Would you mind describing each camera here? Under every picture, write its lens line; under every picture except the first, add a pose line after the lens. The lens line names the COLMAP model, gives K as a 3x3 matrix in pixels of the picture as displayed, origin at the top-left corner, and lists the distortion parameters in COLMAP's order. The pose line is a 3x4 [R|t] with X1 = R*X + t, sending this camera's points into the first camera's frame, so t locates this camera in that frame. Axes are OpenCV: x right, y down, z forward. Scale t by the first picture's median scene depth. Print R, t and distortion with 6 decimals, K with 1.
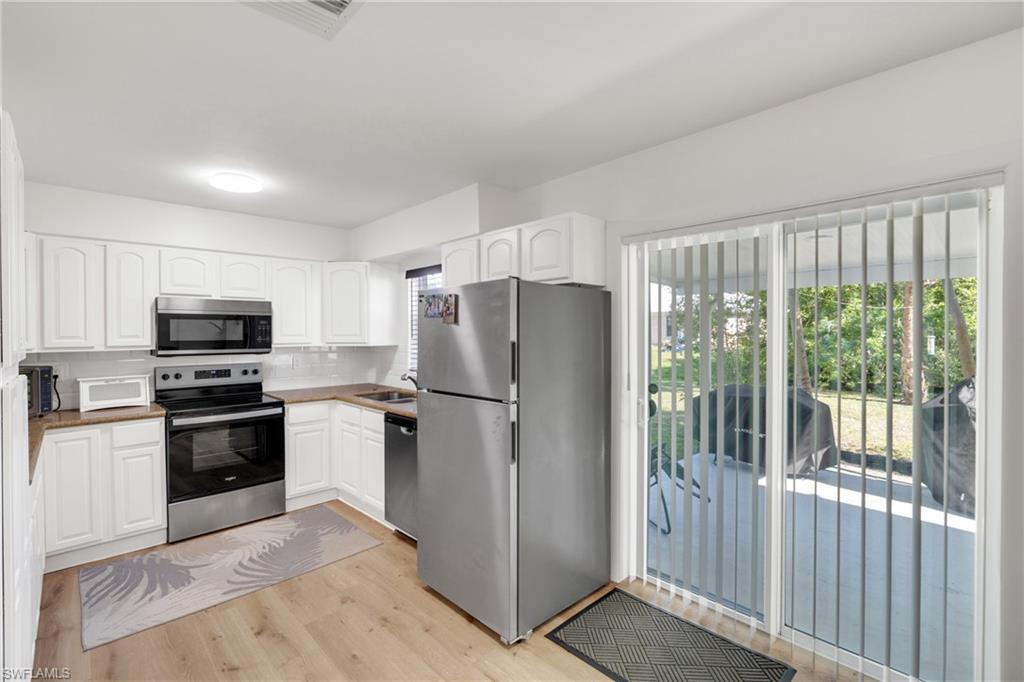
lens RADIAL K [[461.6, 0, 512.5], [0, 461.6, 337.7], [0, 0, 1]] dist [-0.001762, 0.000510]
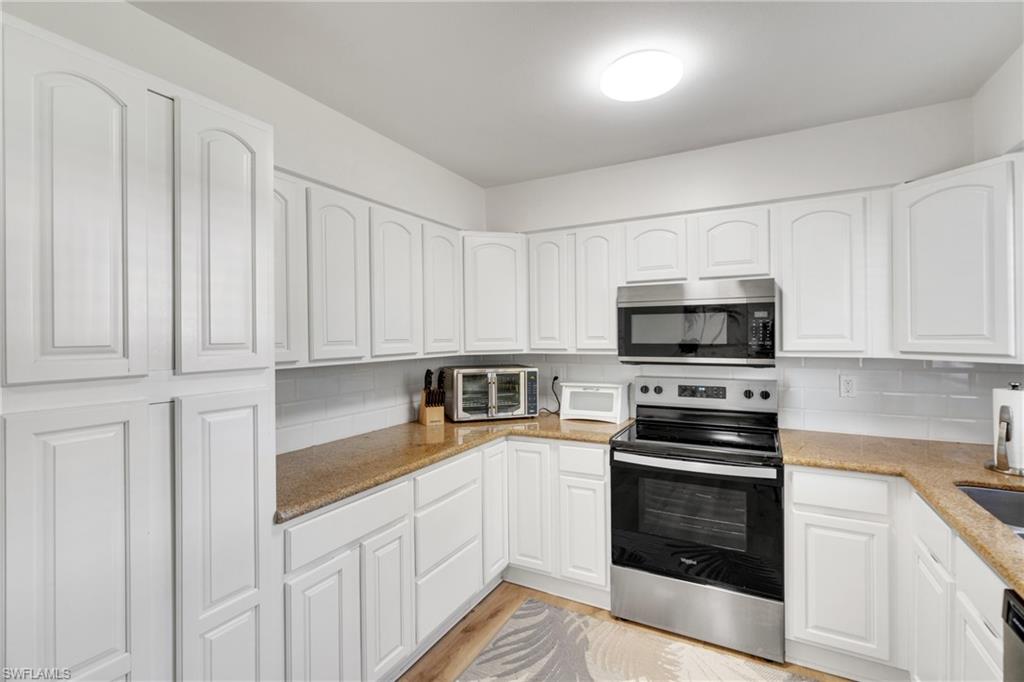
lens RADIAL K [[461.6, 0, 508.1], [0, 461.6, 340.1], [0, 0, 1]] dist [-0.001762, 0.000510]
pose [[0.294935, 0.009605, -0.955469, -0.074072], [-0.004143, 0.999953, 0.008773, -0.003957], [0.955508, 0.001371, 0.294961, 0.529585]]
